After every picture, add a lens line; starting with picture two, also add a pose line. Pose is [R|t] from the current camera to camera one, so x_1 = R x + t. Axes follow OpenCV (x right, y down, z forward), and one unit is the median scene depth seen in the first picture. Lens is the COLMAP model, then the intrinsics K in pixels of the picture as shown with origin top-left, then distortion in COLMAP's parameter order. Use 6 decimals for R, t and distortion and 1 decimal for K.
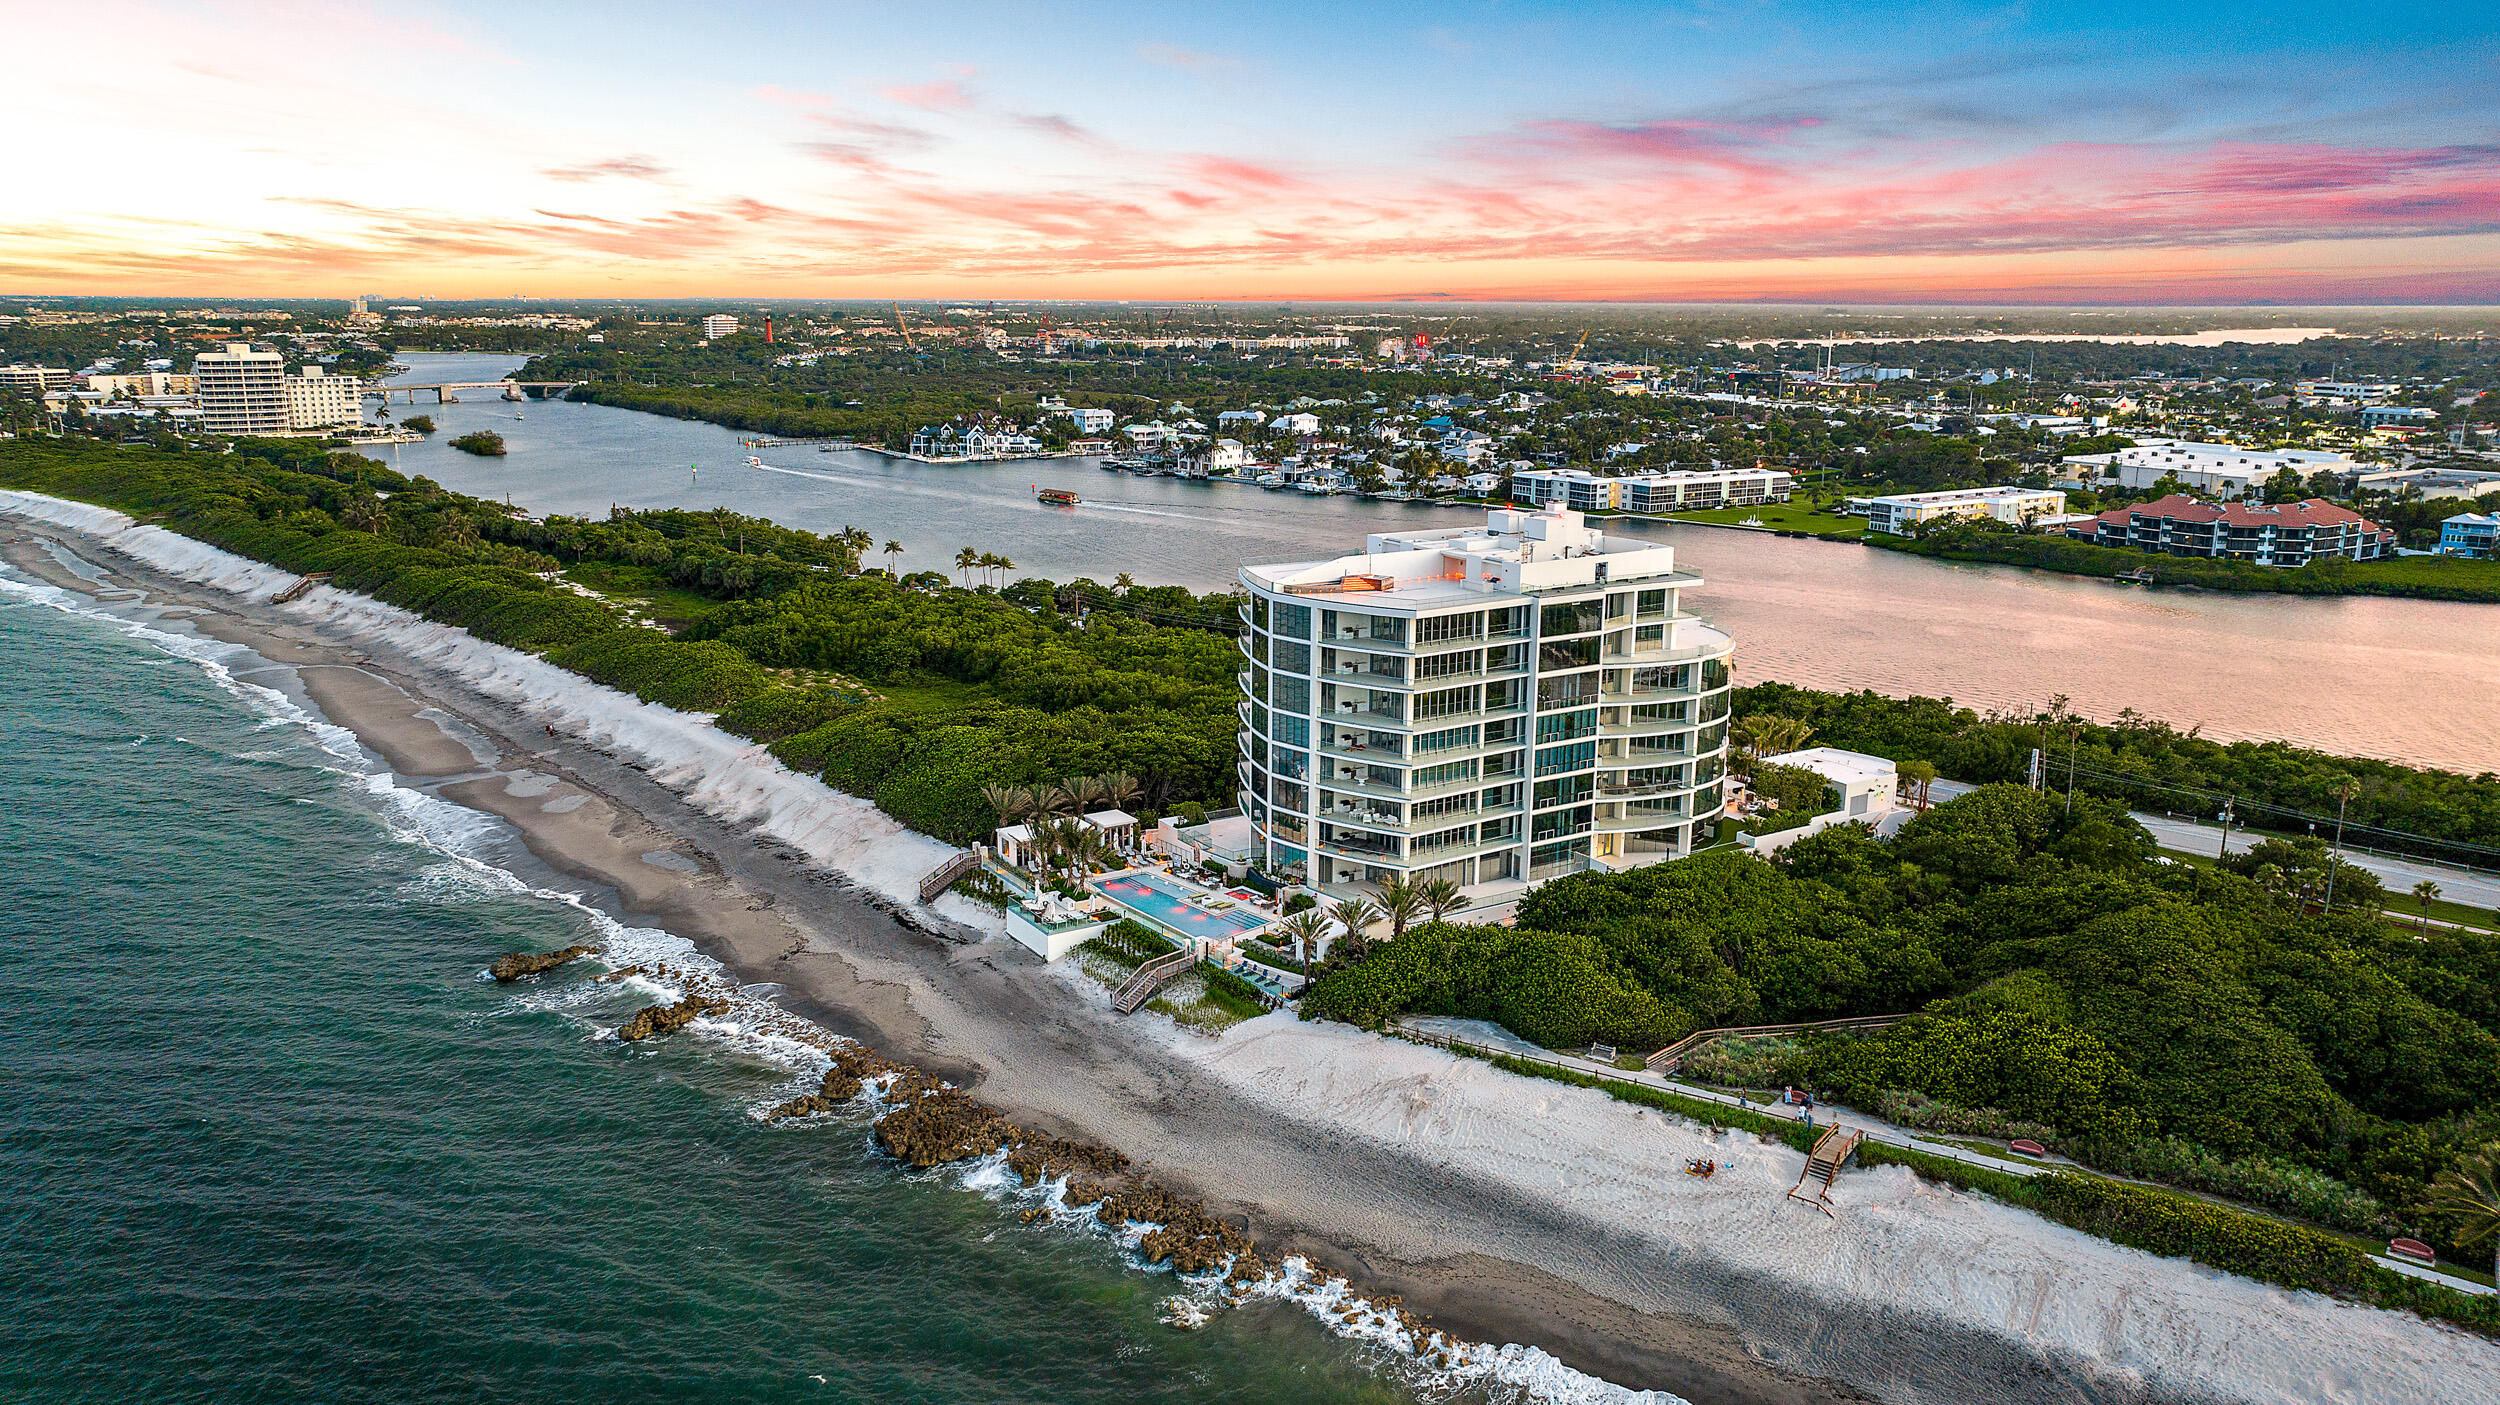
lens RADIAL K [[1738.8, 0, 1250.0], [0, 1738.8, 702.5], [0, 0, 1]] dist [-0.012968, -0.002678]
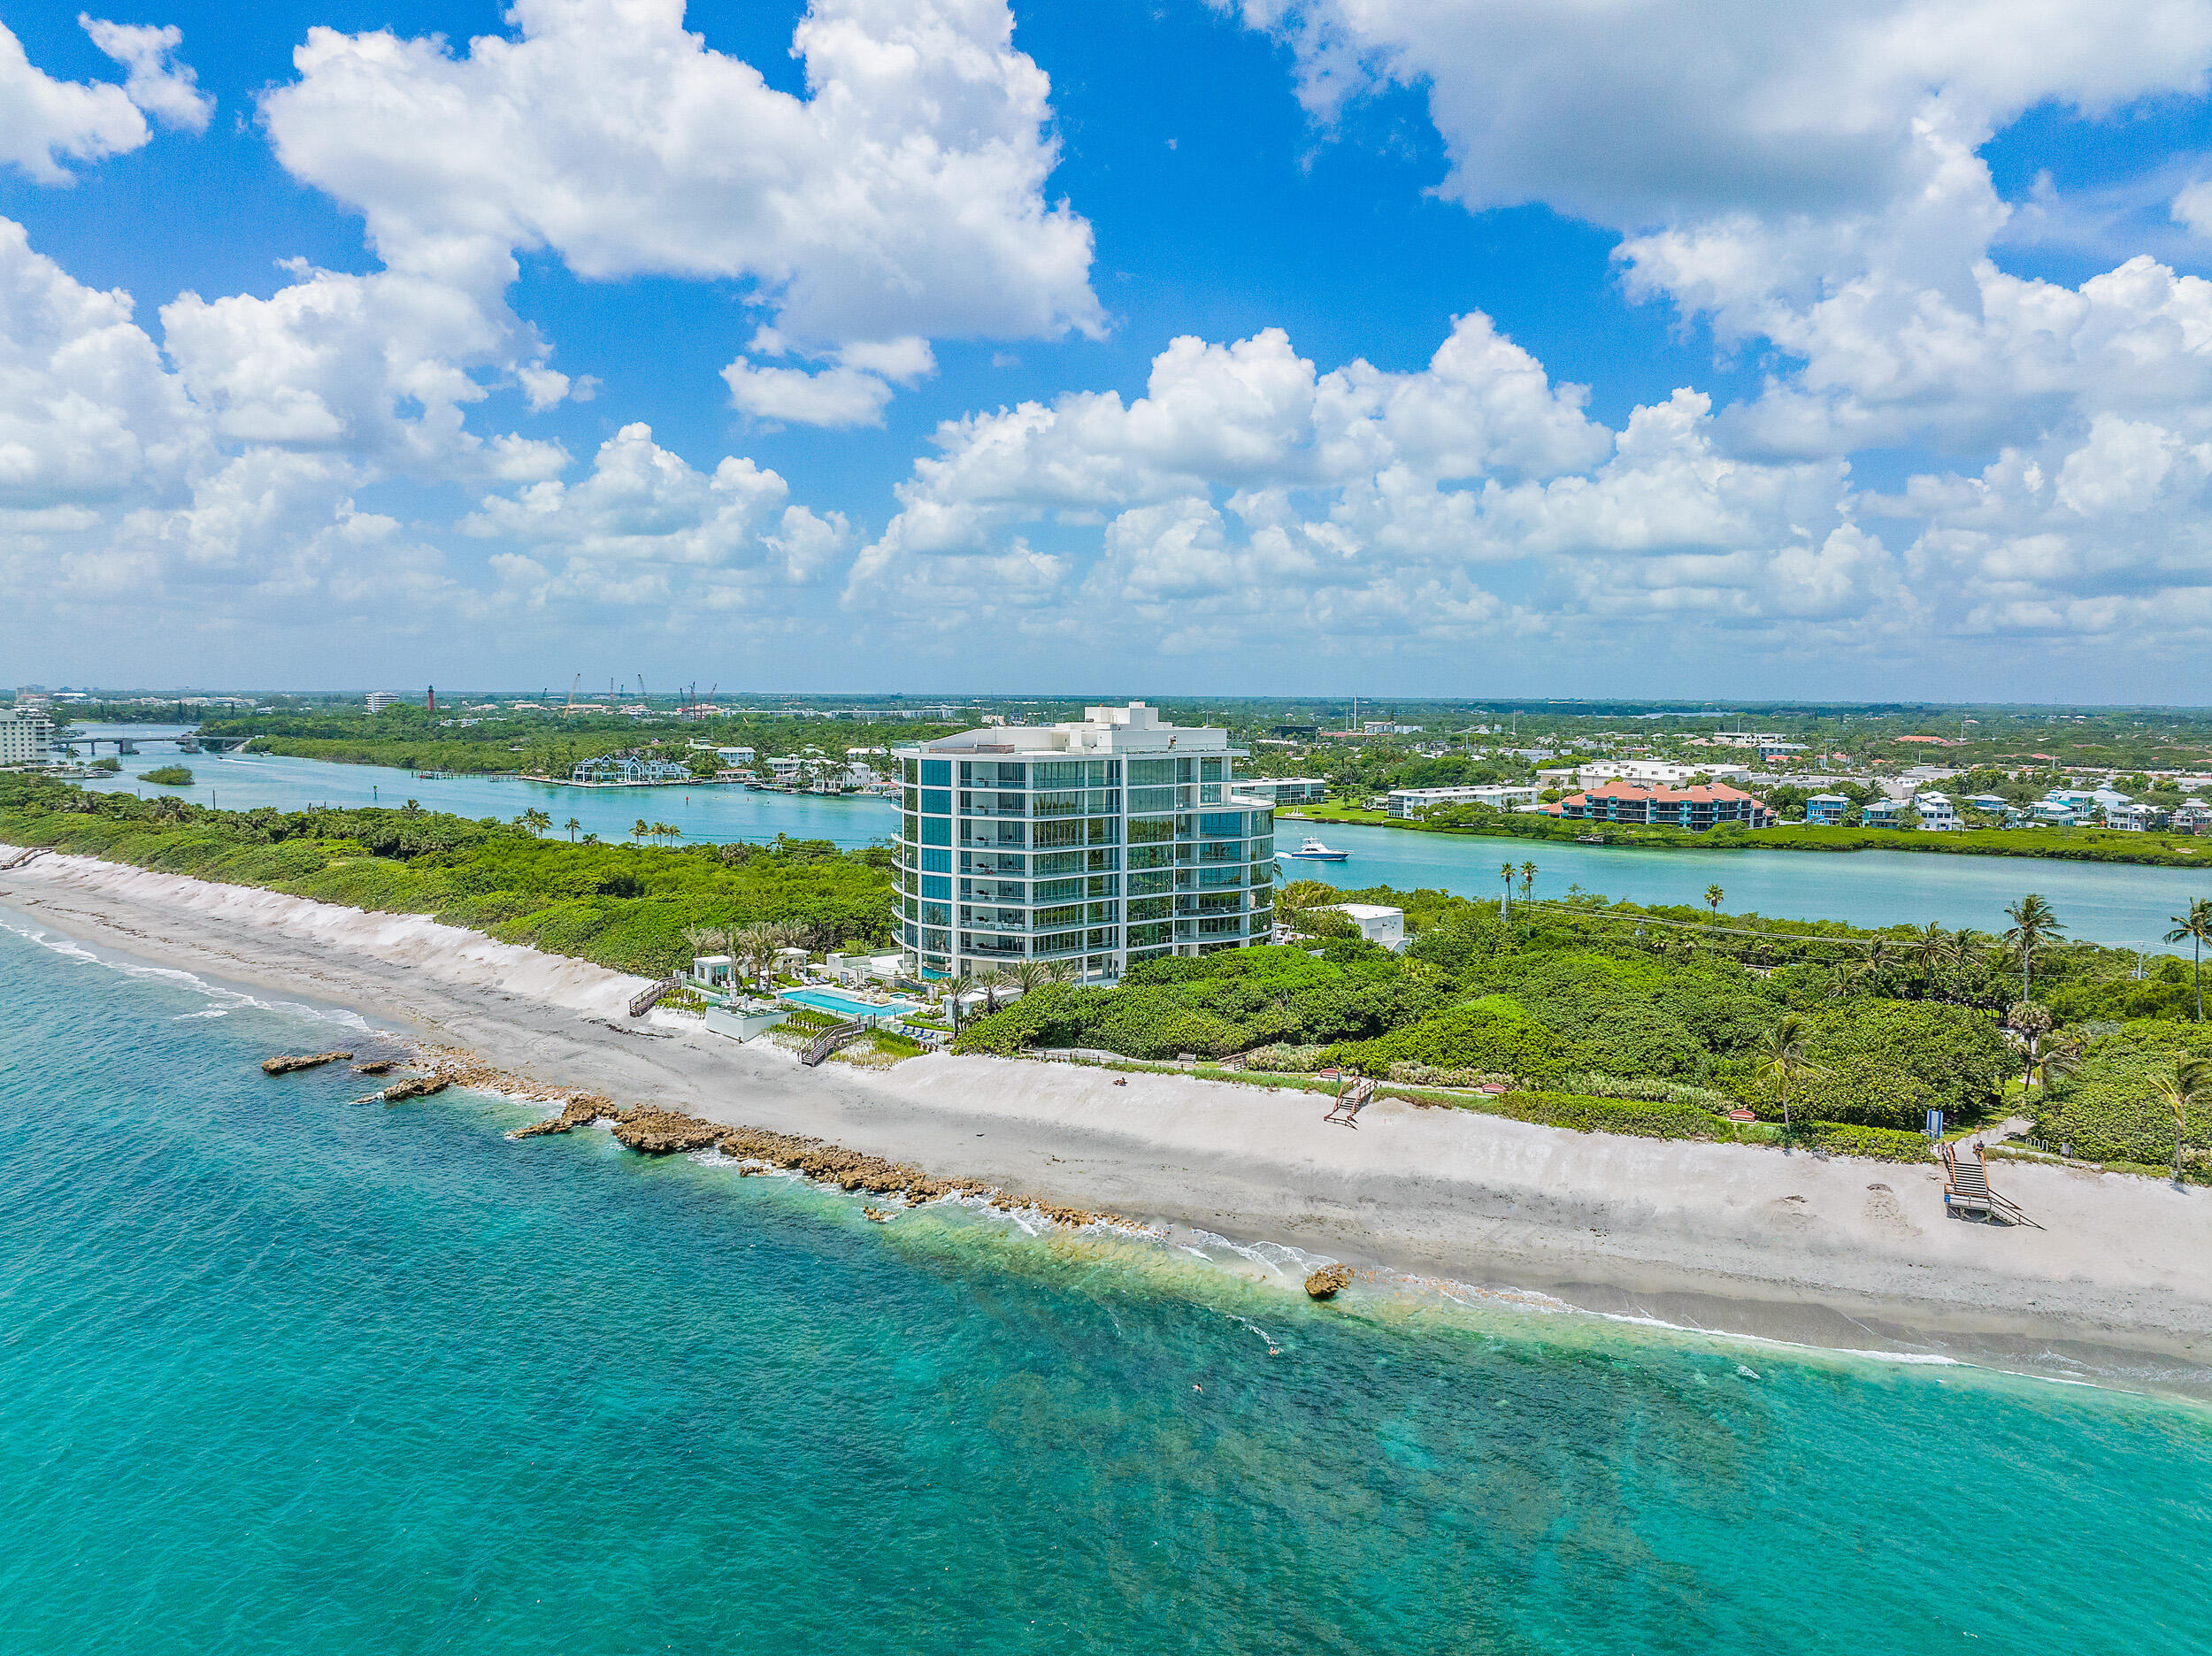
lens RADIAL K [[1542.2, 0, 1106.0], [0, 1542.2, 828.0], [0, 0, 1]] dist [-0.043567, 0.009363]
pose [[0.988186, -0.011282, 0.152842, -0.023199], [0.031982, 0.990511, -0.133663, 0.133125], [-0.149884, 0.136972, 0.979170, -0.108855]]
